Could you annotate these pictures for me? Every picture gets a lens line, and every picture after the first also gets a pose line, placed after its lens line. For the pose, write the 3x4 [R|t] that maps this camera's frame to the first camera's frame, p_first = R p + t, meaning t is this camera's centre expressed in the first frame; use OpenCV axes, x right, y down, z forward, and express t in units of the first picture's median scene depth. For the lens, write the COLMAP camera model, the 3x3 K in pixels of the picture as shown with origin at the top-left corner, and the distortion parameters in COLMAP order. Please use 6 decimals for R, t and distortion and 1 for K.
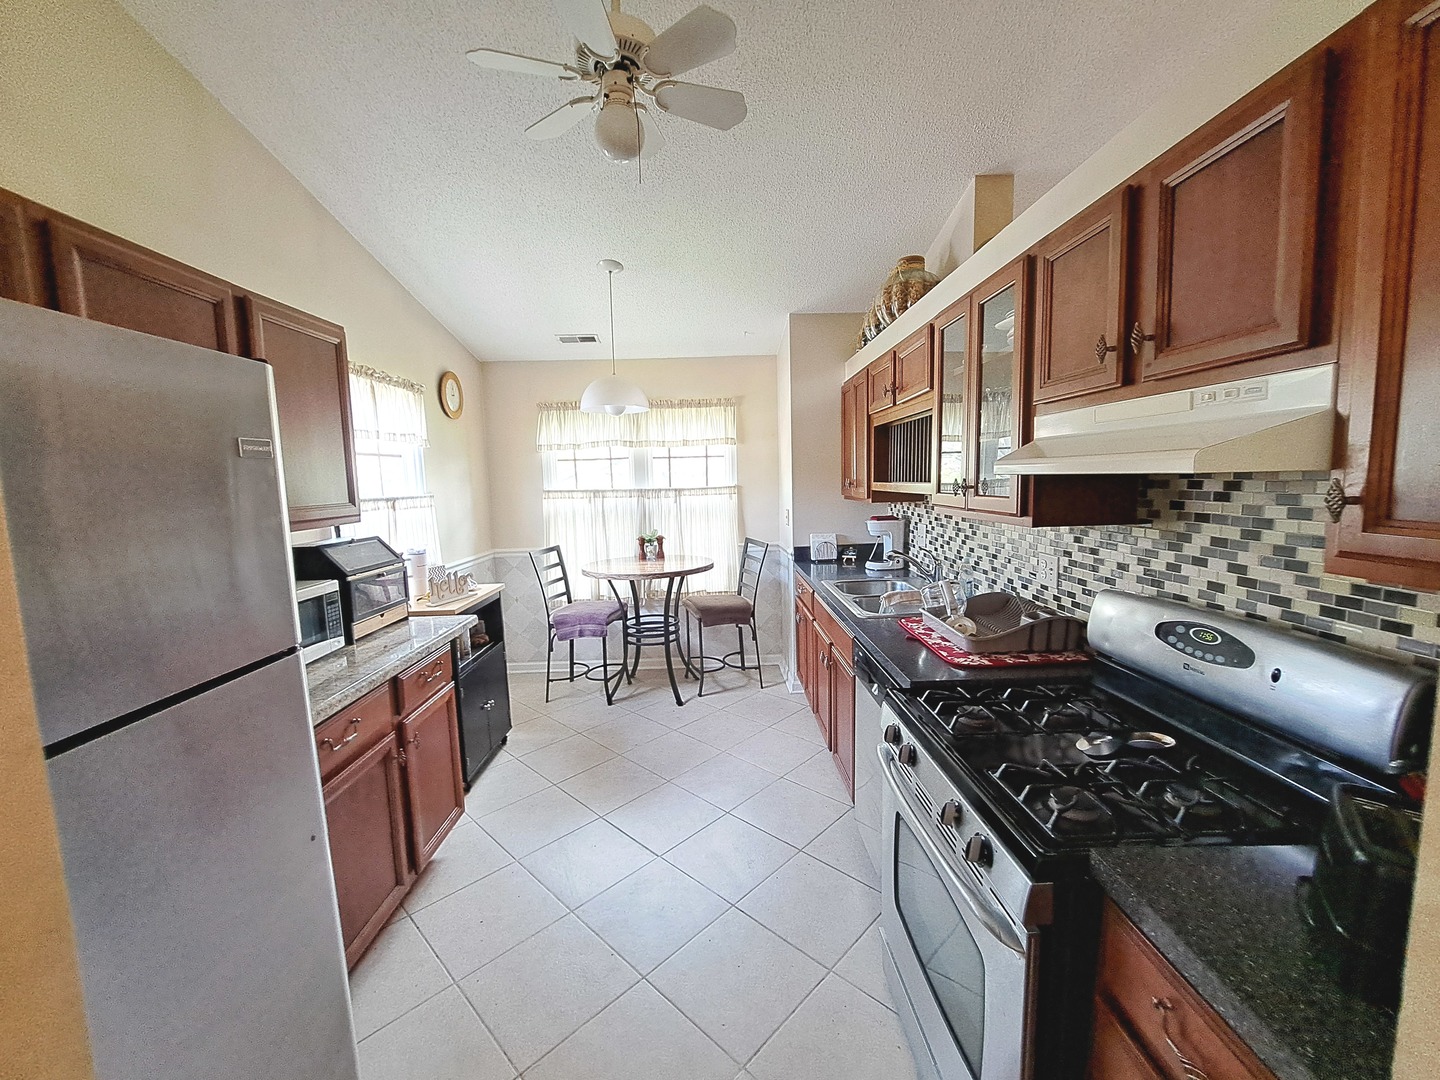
lens RADIAL K [[580.4, 0, 722.7], [0, 580.4, 538.1], [0, 0, 1]] dist [-0.013596, -0.000049]
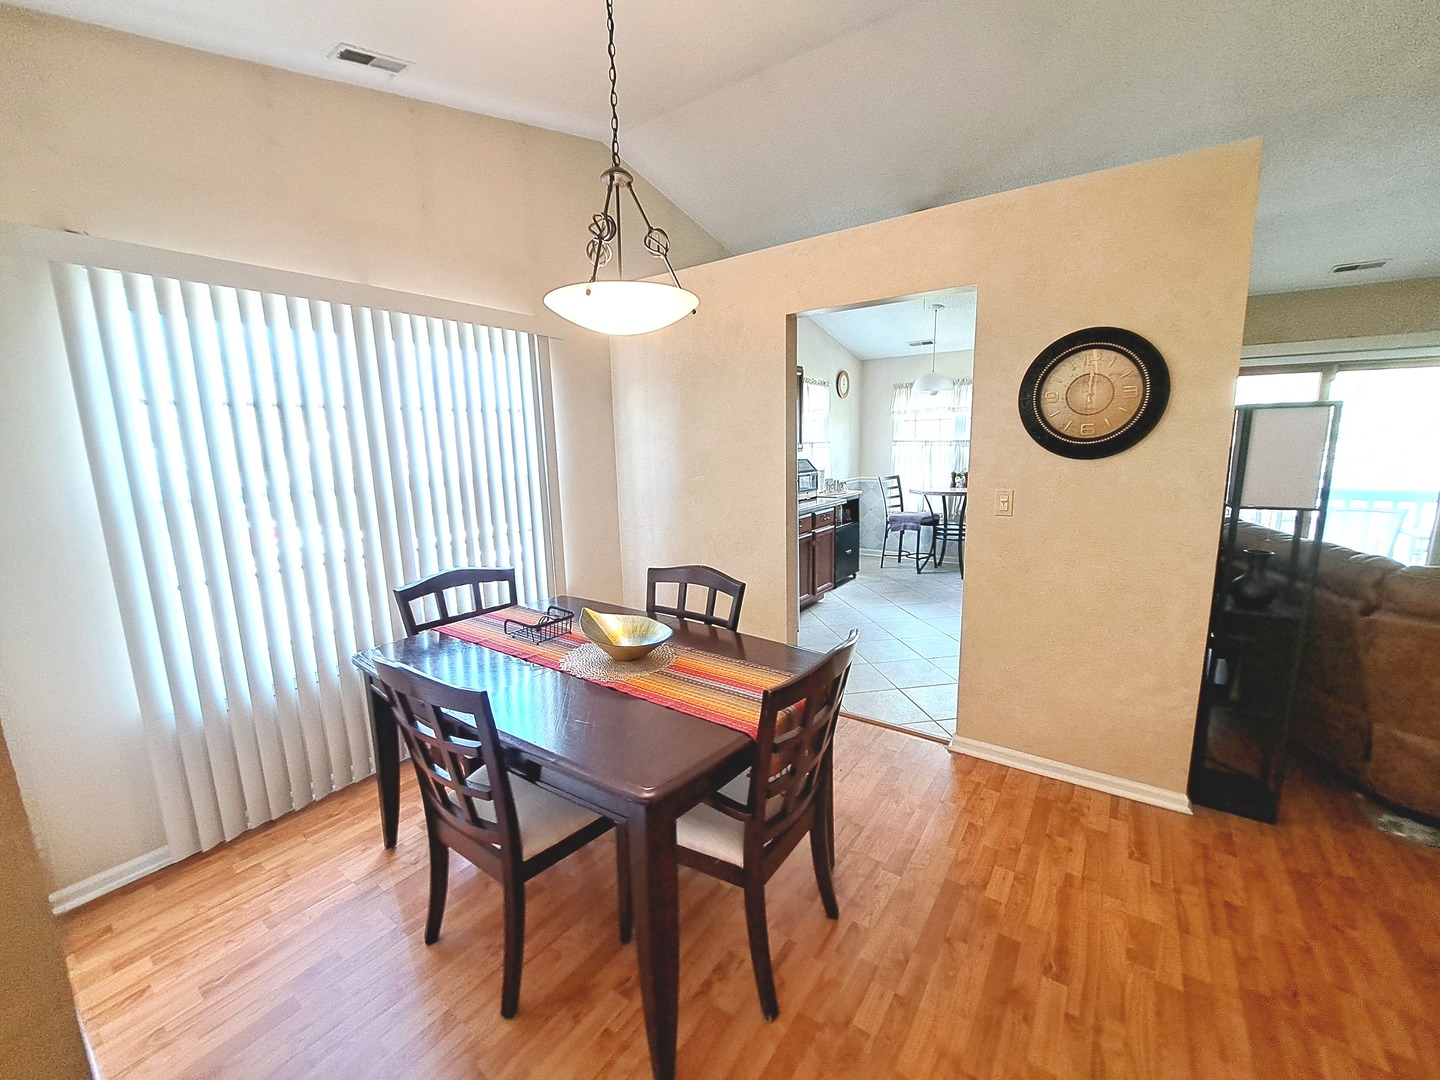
lens RADIAL K [[582.9, 0, 718.0], [0, 582.9, 541.9], [0, 0, 1]] dist [-0.000320, -0.000011]
pose [[0.806877, 0.111040, -0.580189, 0.556611], [-0.062112, 0.992677, 0.103604, 0.124454], [0.587444, -0.047559, 0.807866, -1.241405]]
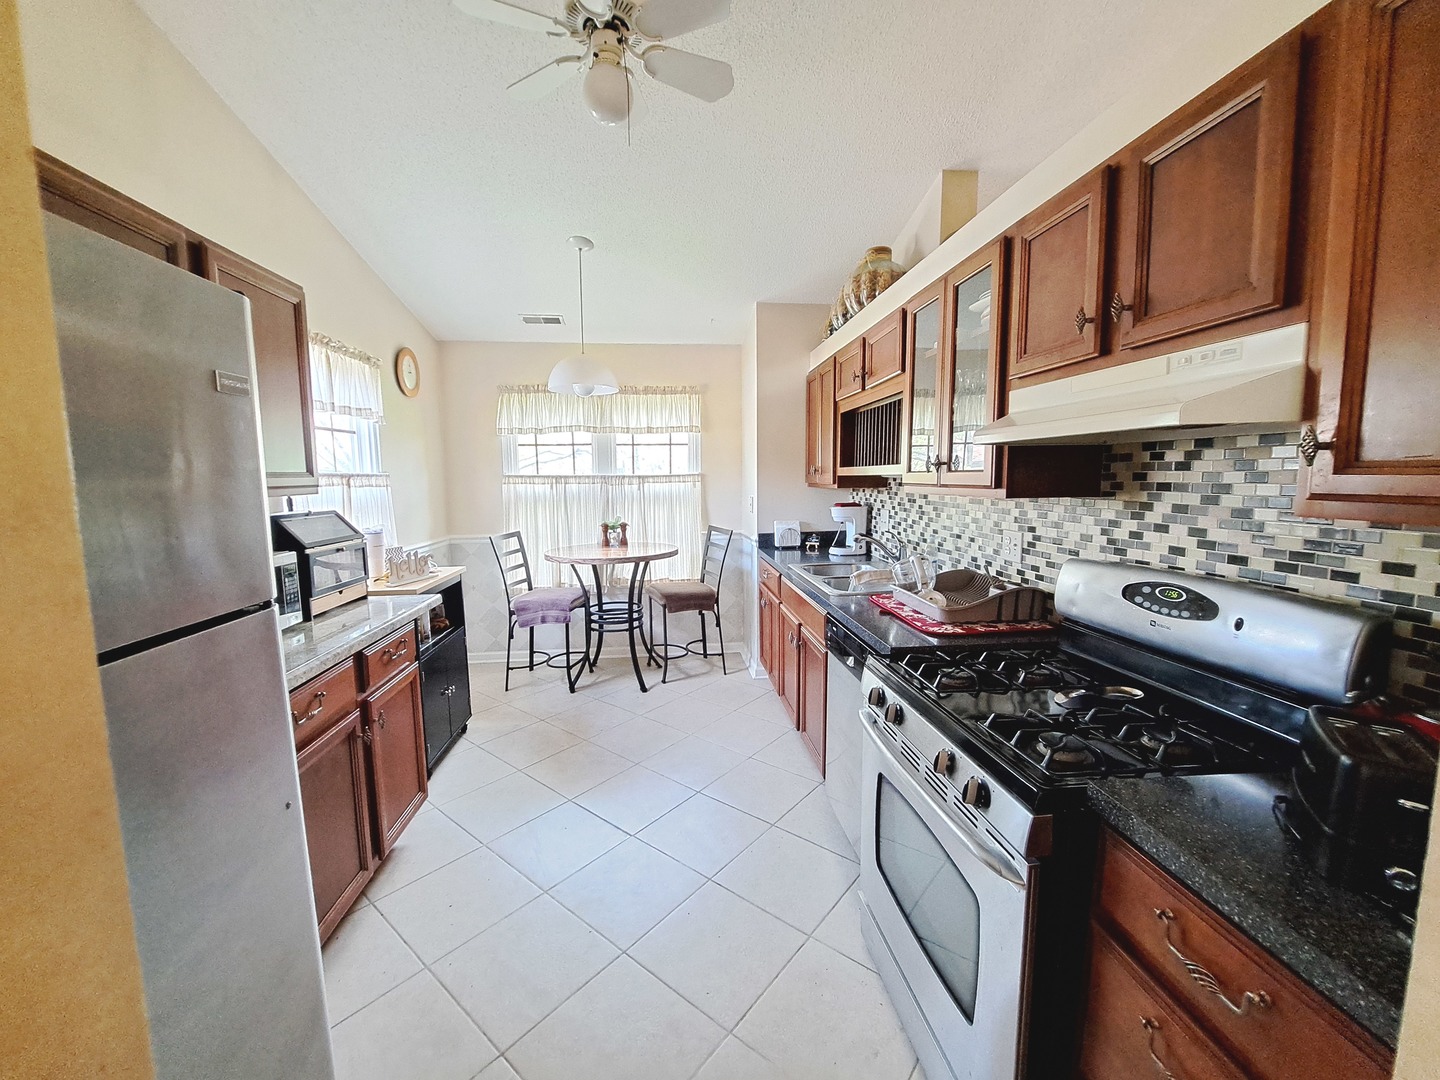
lens RADIAL K [[576.3, 0, 720.8], [0, 576.3, 536.6], [0, 0, 1]] dist [-0.008429, -0.003960]
pose [[0.996578, 0.006997, 0.082360, -0.049924], [-0.006865, 0.999975, -0.001883, 0.044793], [-0.082371, 0.001311, 0.996601, 0.006454]]
